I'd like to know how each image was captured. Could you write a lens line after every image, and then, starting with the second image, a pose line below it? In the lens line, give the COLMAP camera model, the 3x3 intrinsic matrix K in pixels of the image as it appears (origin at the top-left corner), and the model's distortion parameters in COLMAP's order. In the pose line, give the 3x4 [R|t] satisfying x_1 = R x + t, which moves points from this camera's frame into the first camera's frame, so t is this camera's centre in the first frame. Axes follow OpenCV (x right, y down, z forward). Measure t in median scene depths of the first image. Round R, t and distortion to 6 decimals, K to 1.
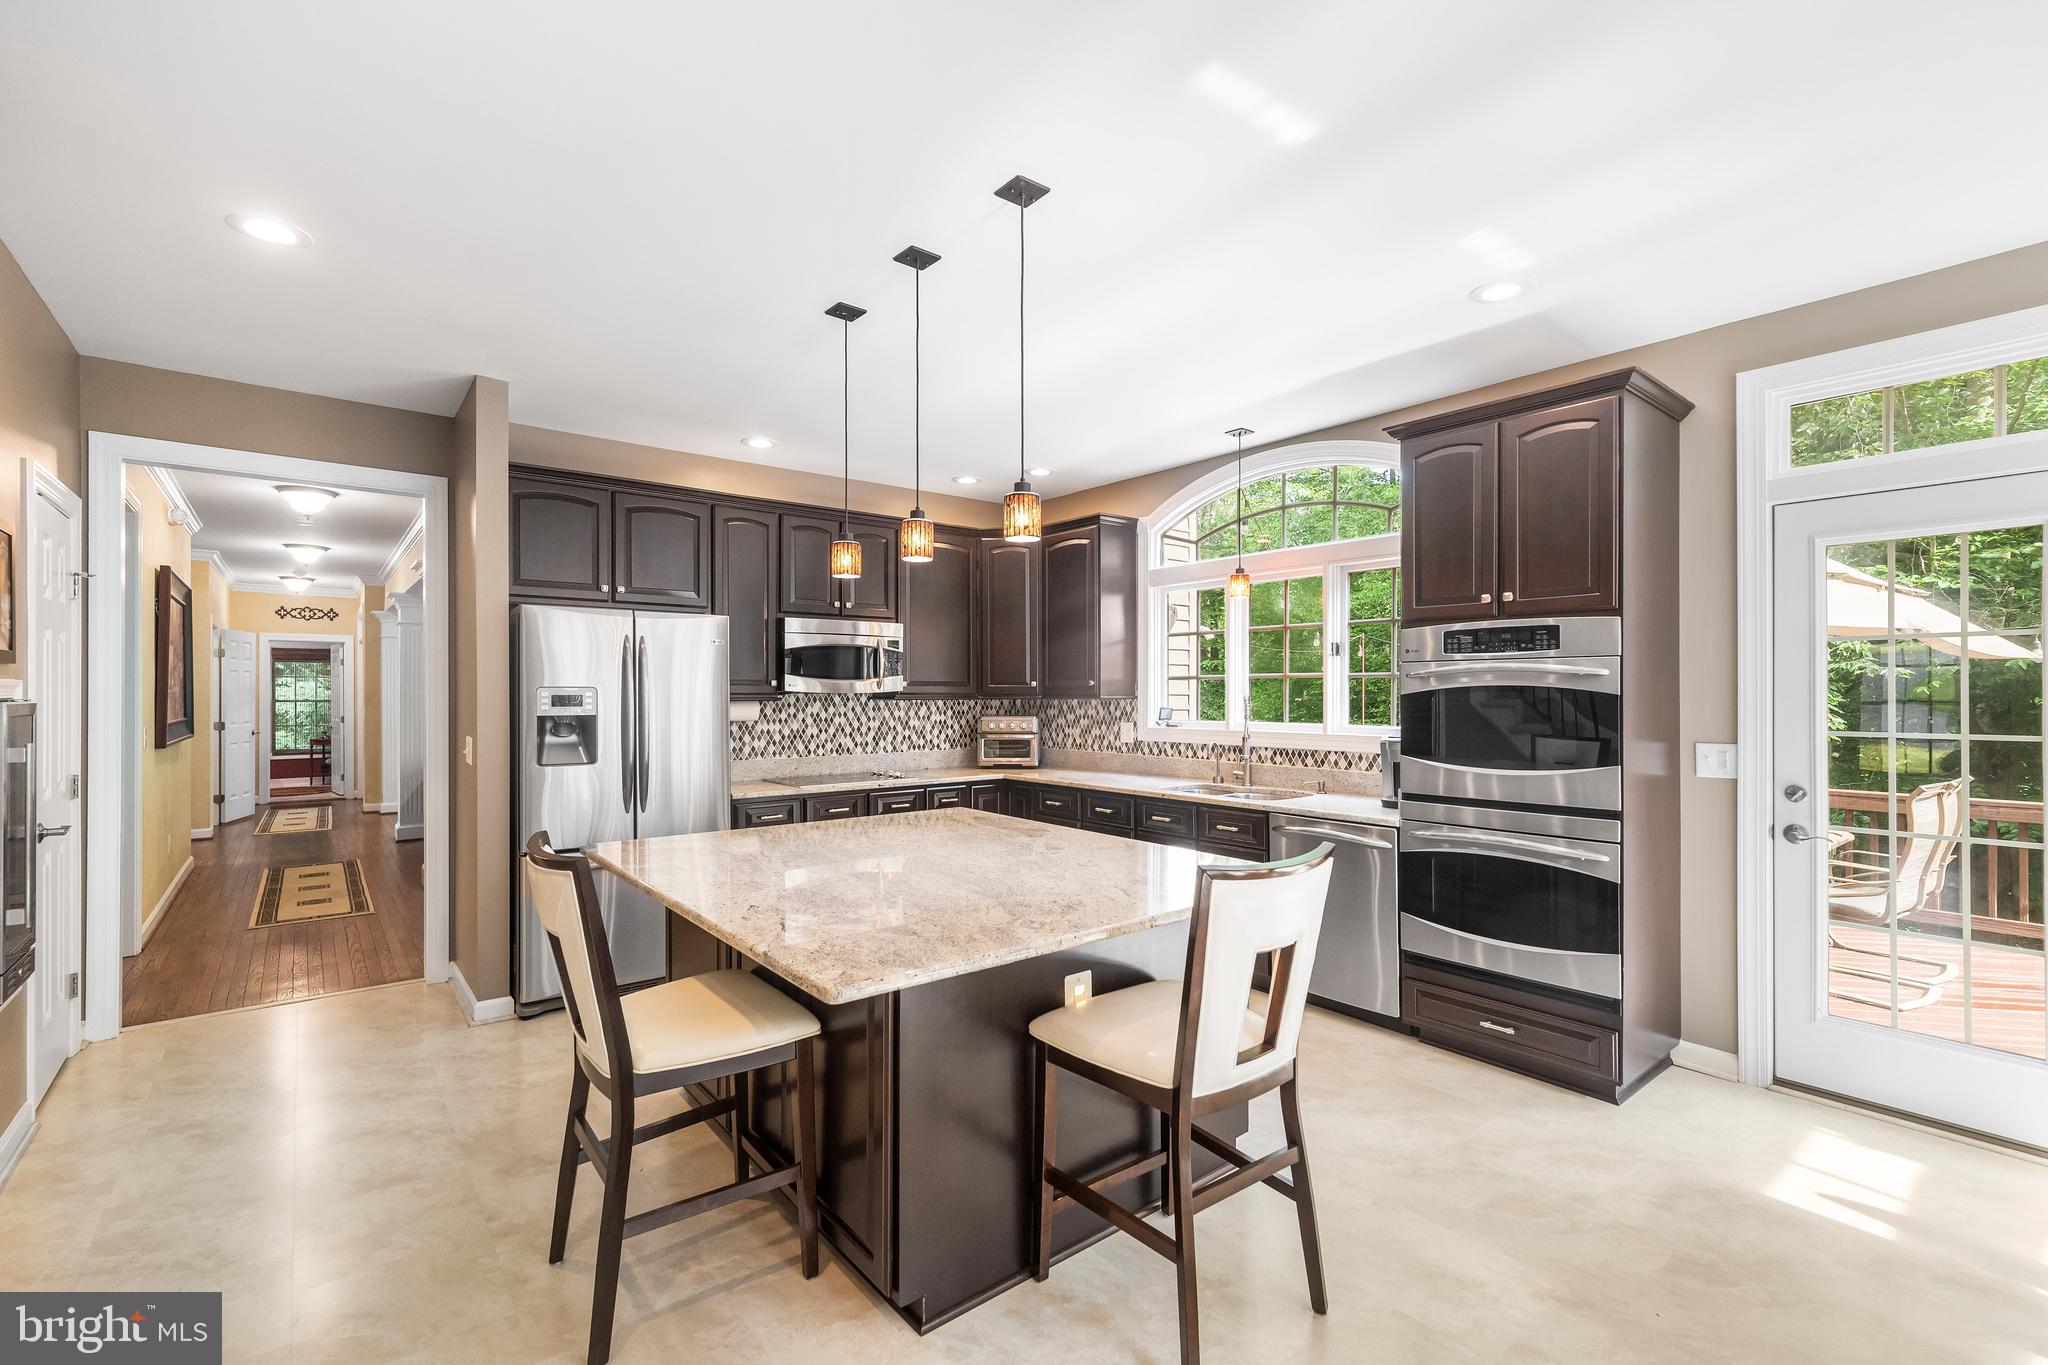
lens RADIAL K [[897.6, 0, 1022.6], [0, 897.6, 685.4], [0, 0, 1]] dist [0.010029, -0.000345]
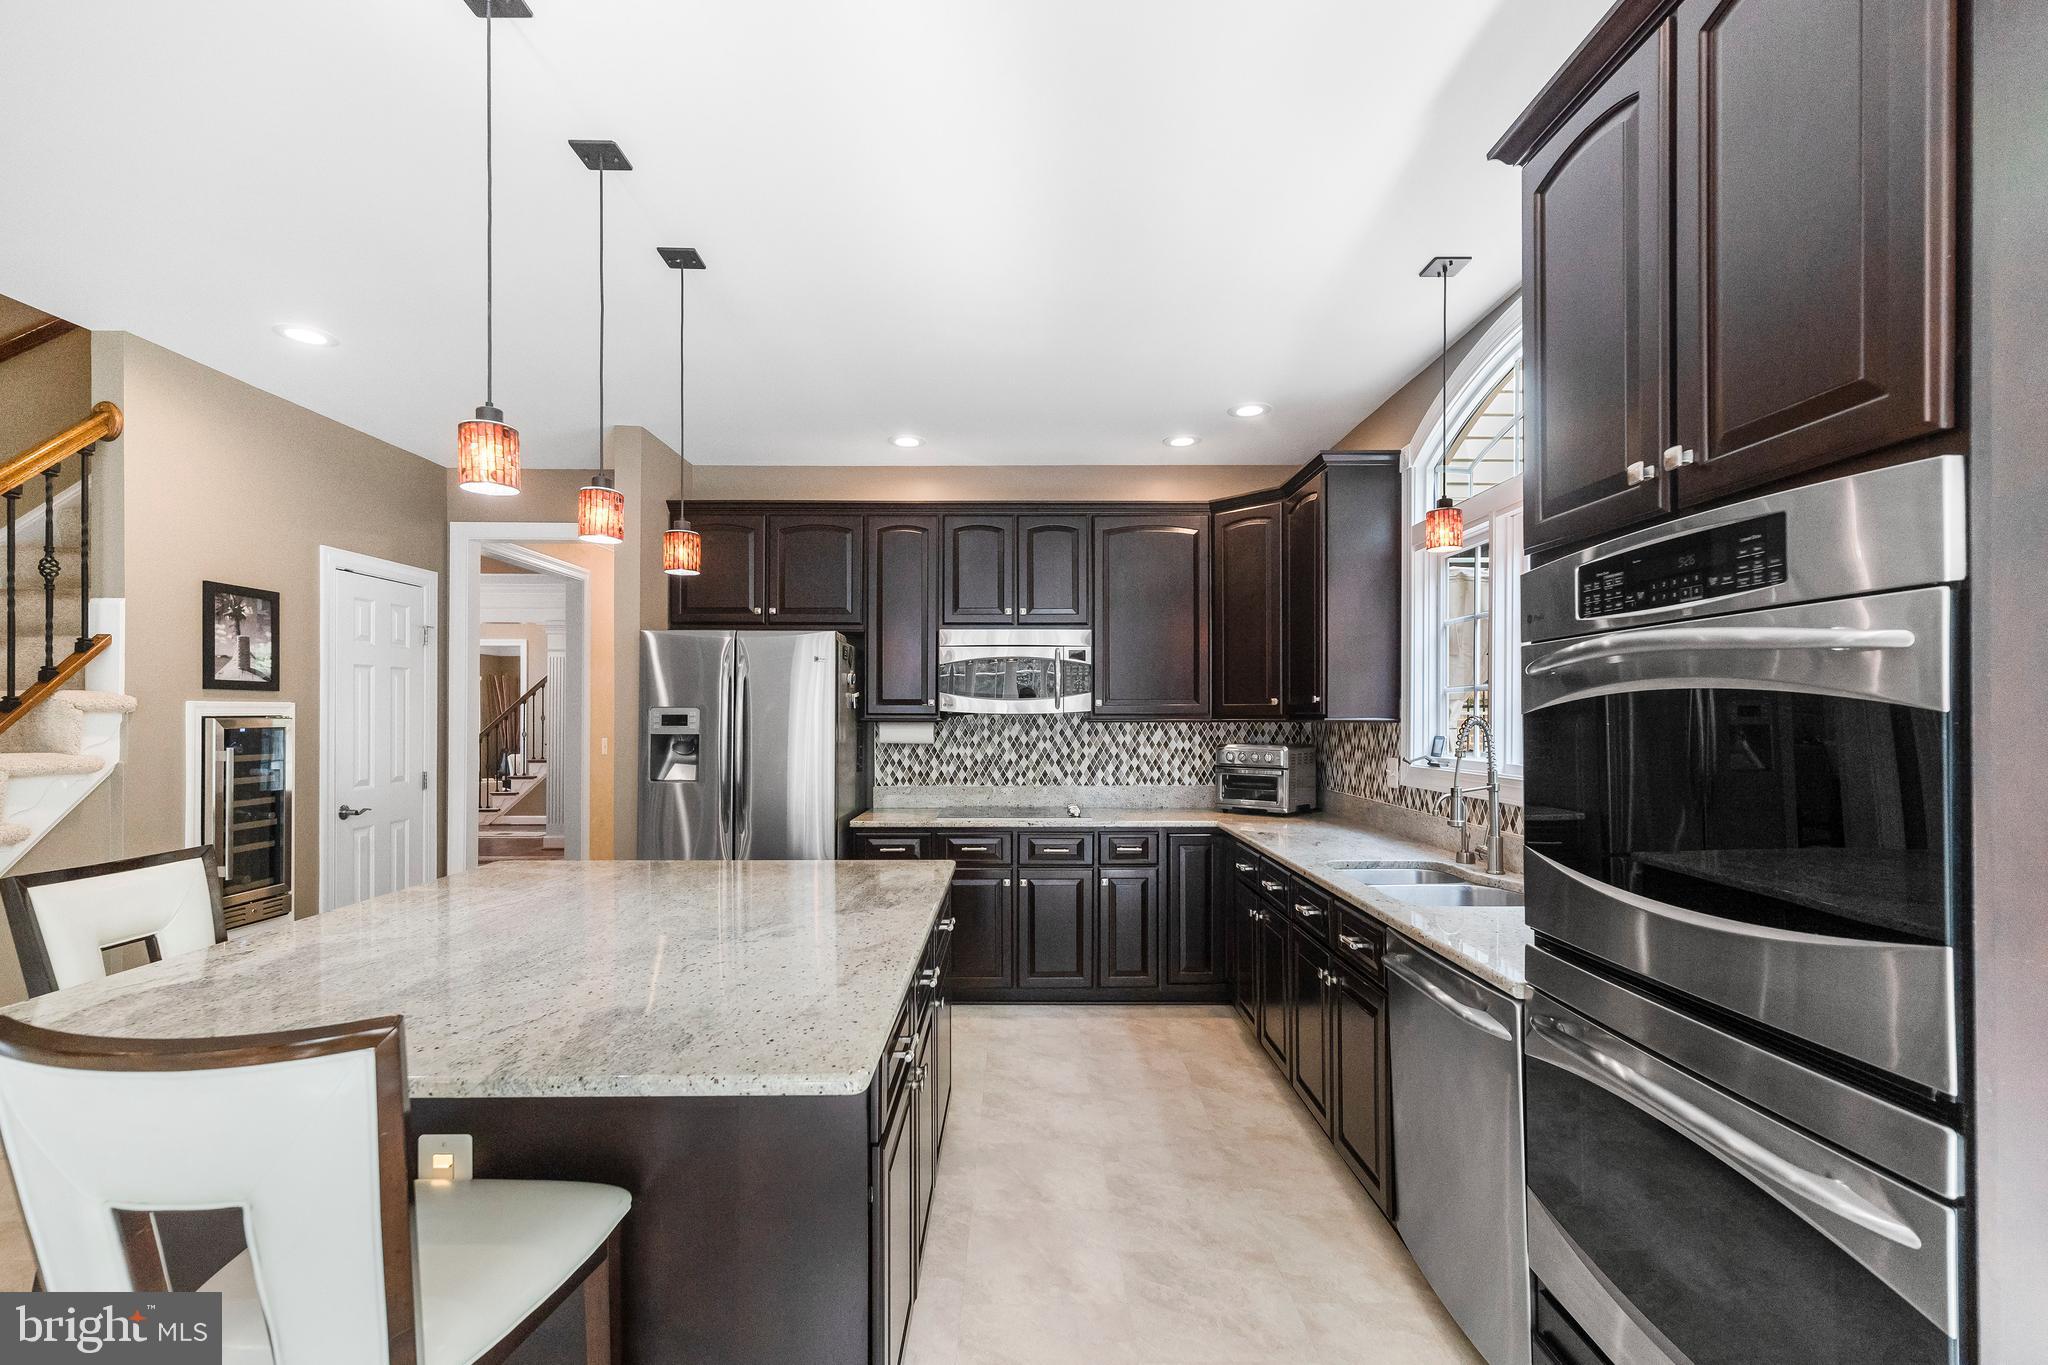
lens RADIAL K [[905.2, 0, 1021.7], [0, 905.2, 714.8], [0, 0, 1]] dist [0.003820, 0.000162]
pose [[0.778999, 0.000698, -0.627025, 0.368649], [0.003489, 0.999979, 0.005449, 0.005140], [0.627016, -0.006432, 0.778980, 0.343075]]
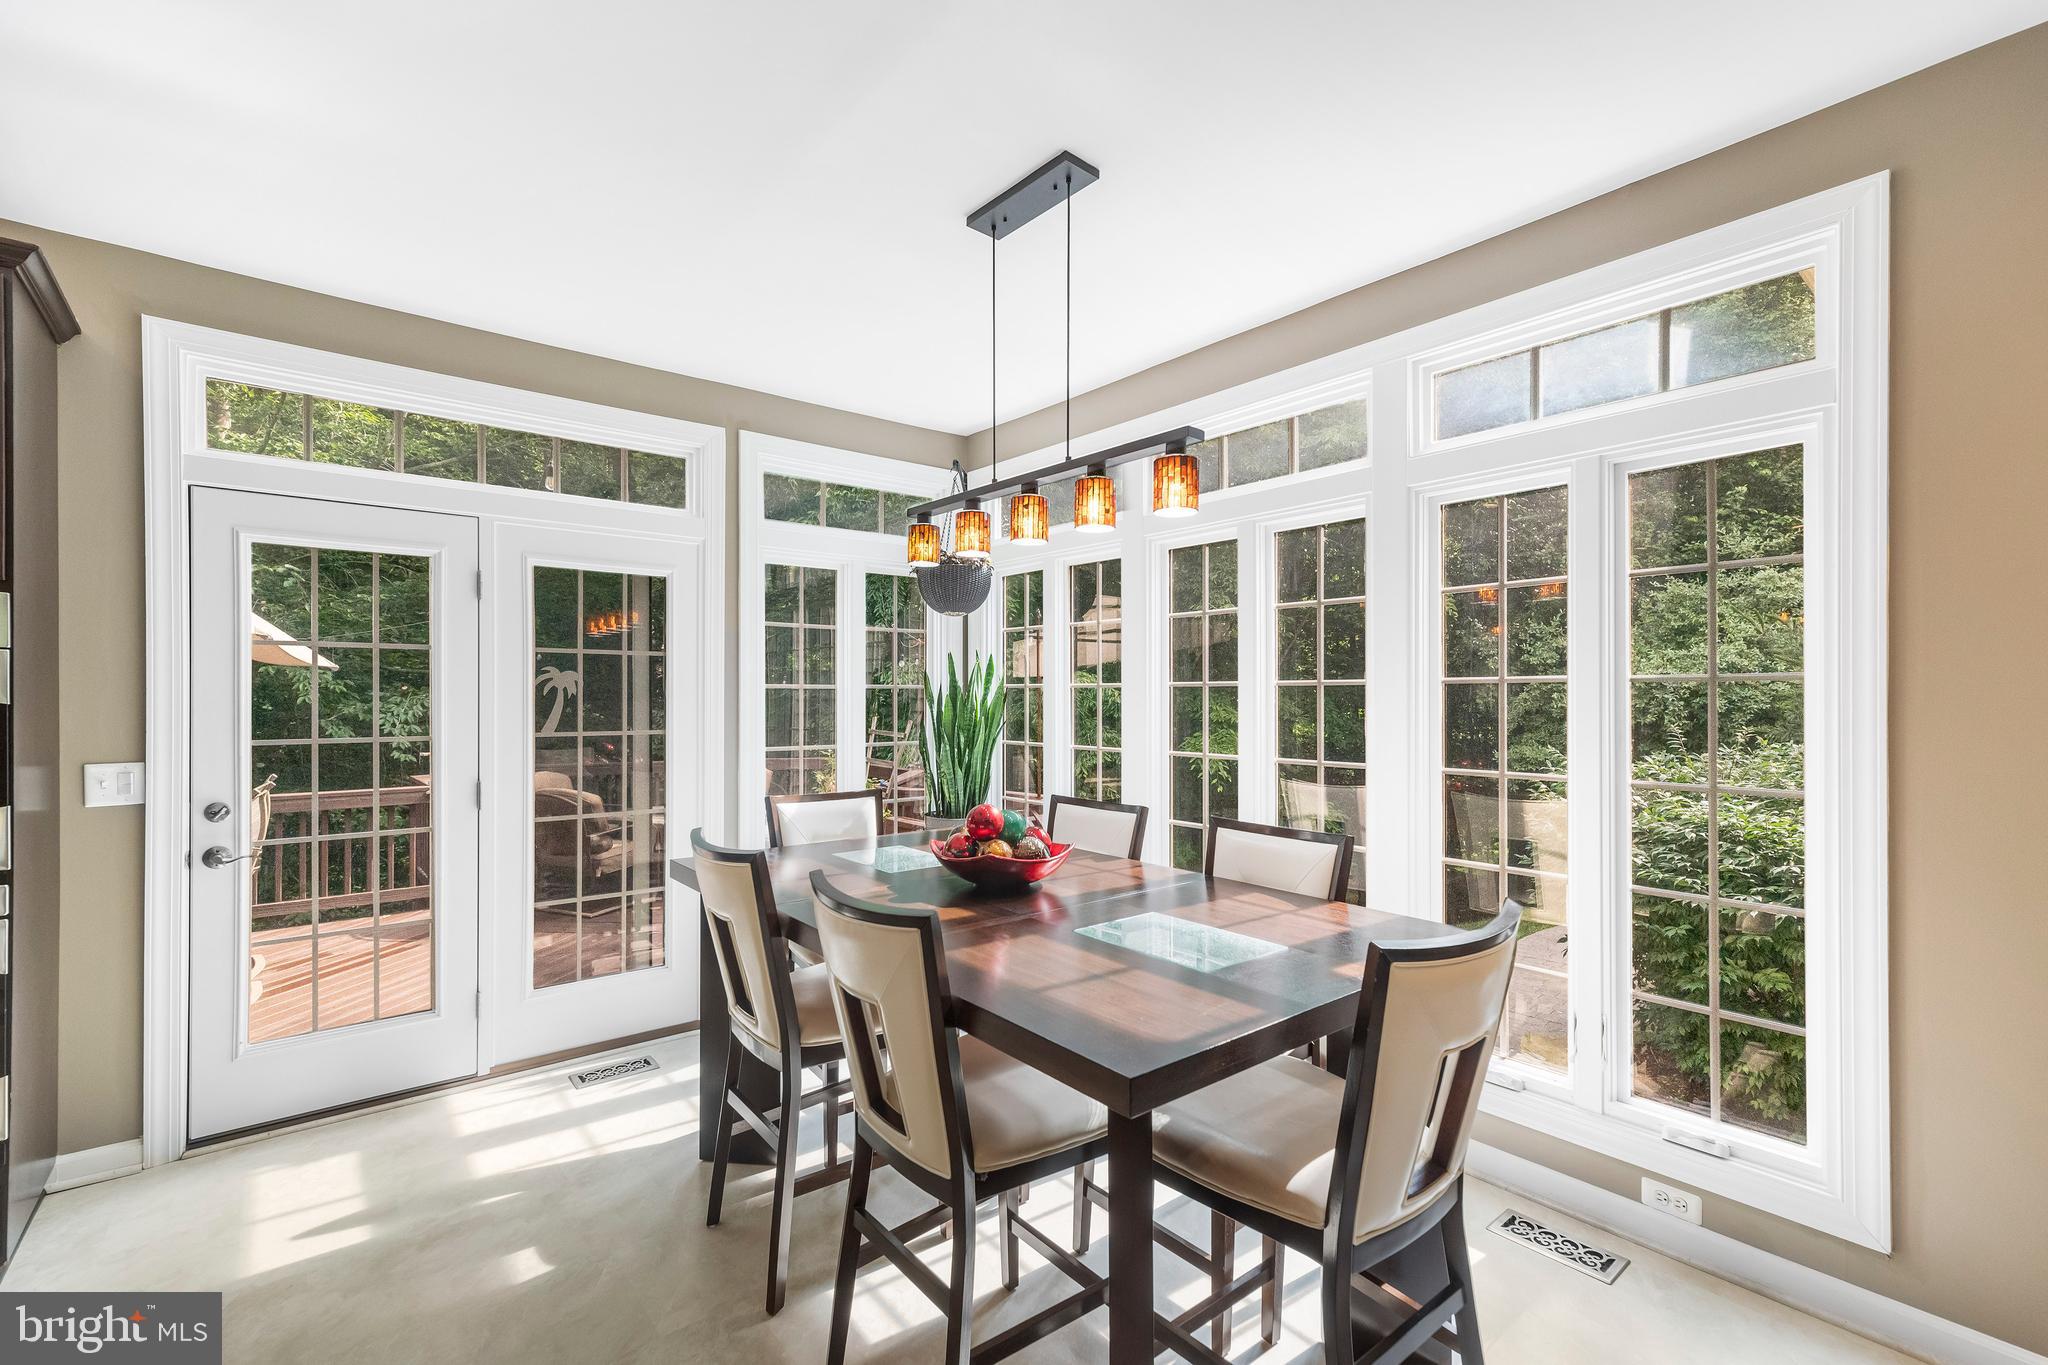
lens RADIAL K [[895.4, 0, 1023.8], [0, 895.4, 694.6], [0, 0, 1]] dist [0.012266, 0.000099]
pose [[-0.007245, 0.005029, 0.999961, -0.030657], [-0.009741, 0.999940, -0.005099, -0.000194], [-0.999926, -0.009778, -0.007195, 0.131036]]
